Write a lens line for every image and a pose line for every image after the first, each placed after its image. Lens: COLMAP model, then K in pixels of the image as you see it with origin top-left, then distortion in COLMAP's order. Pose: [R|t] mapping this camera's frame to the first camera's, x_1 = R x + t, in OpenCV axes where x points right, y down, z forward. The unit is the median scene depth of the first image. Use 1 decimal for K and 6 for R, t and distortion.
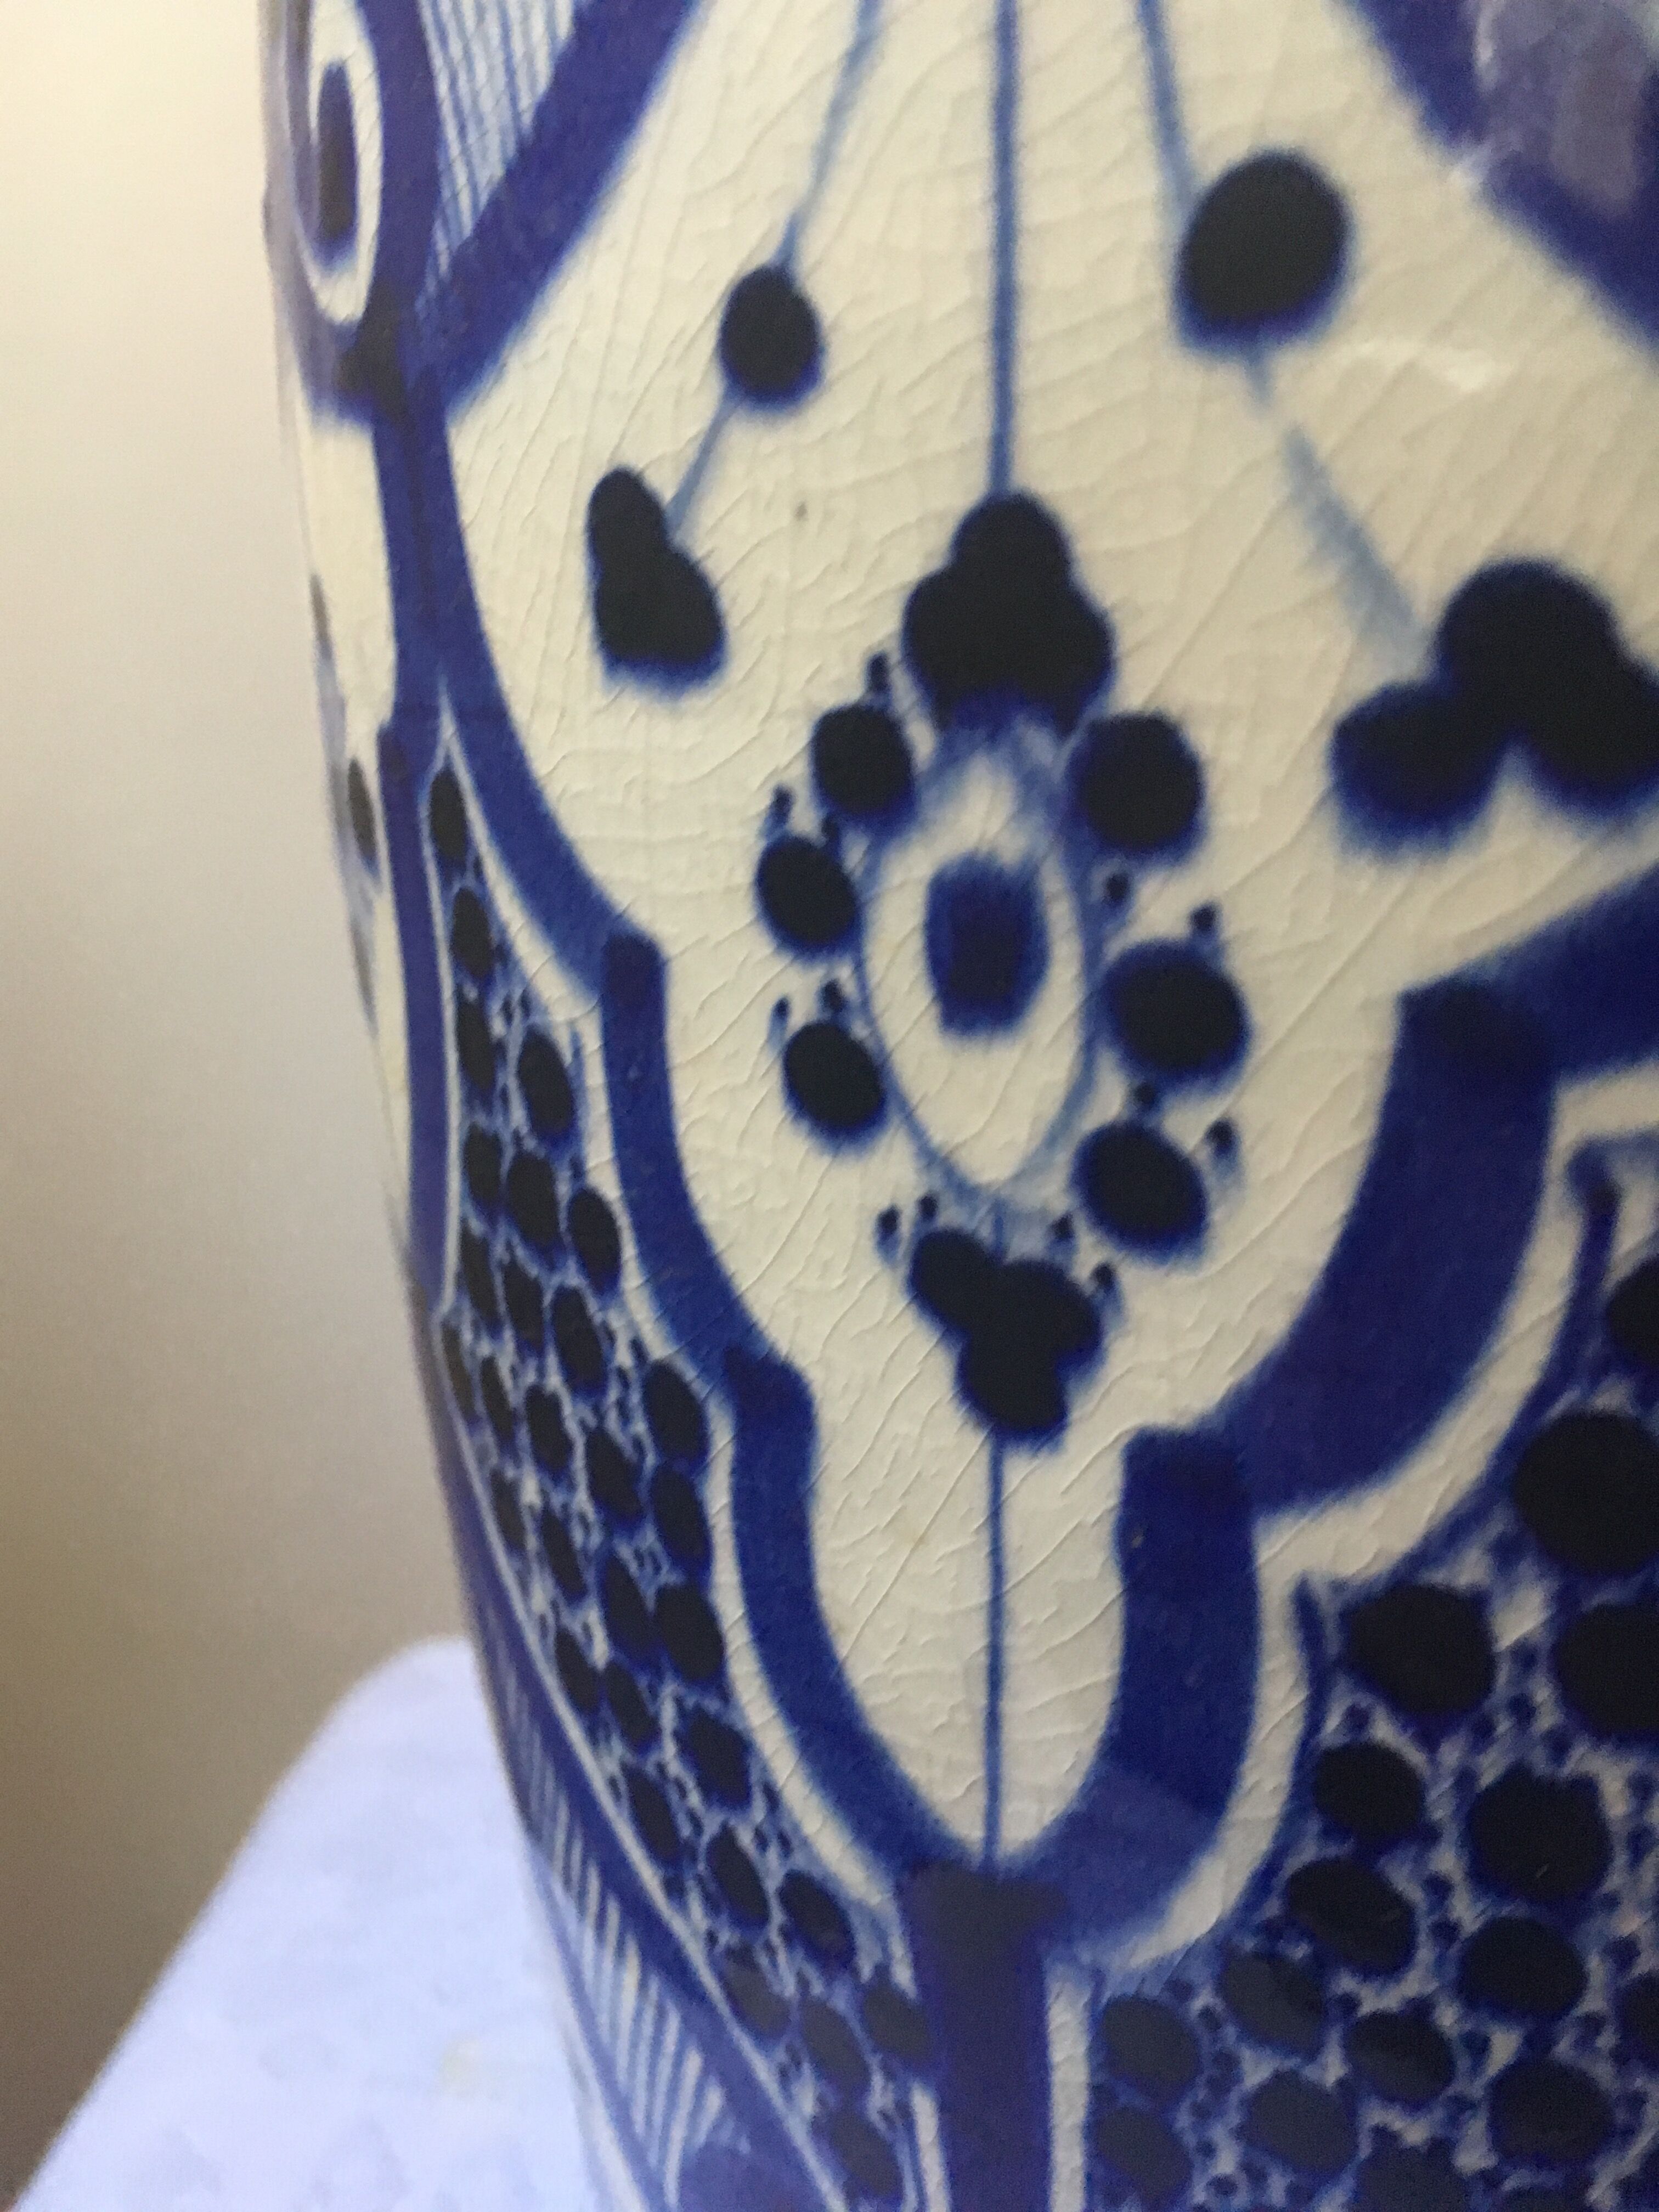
lens RADIAL K [[1903.8, 0, 829.5], [0, 1903.8, 1106.0], [0, 0, 1]] dist [0.010730, -0.011106]
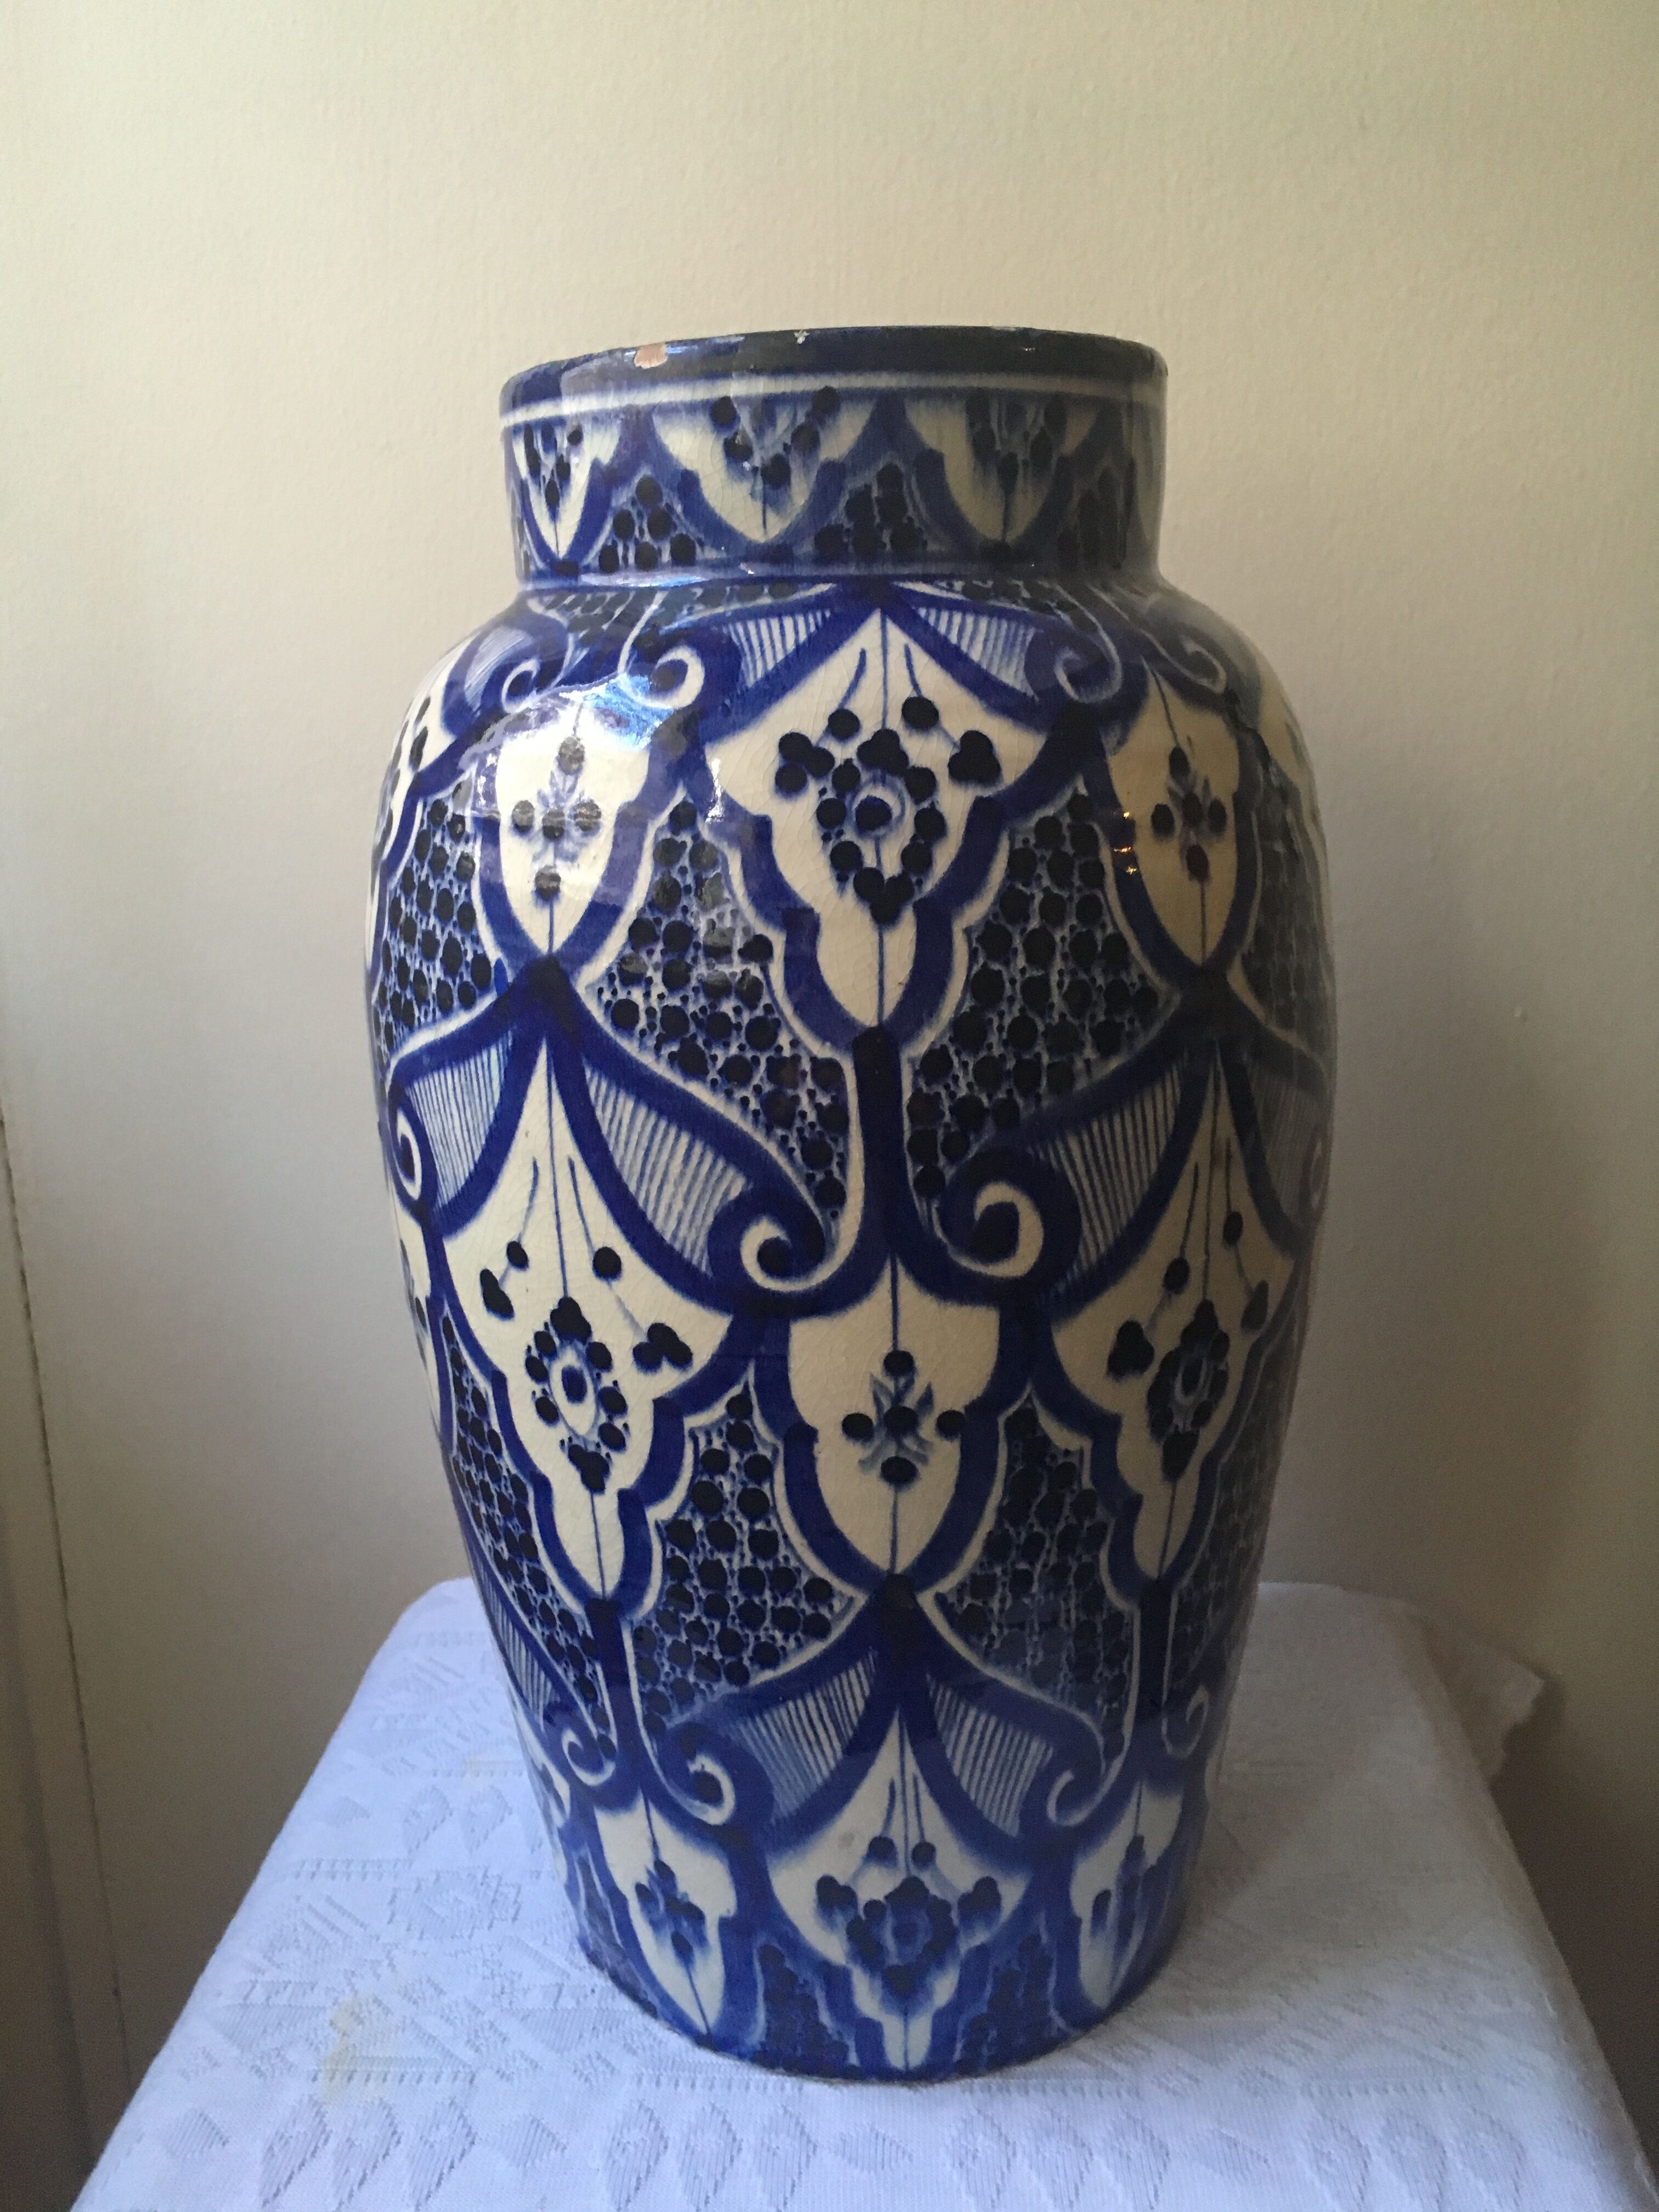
lens RADIAL K [[1860.1, 0, 829.5], [0, 1860.1, 1106.0], [0, 0, 1]] dist [0.072264, -0.001857]
pose [[0.997665, -0.063478, 0.025218, 0.548297], [0.063009, 0.997832, 0.018989, -0.702781], [-0.026369, -0.017355, 0.999502, -3.042939]]
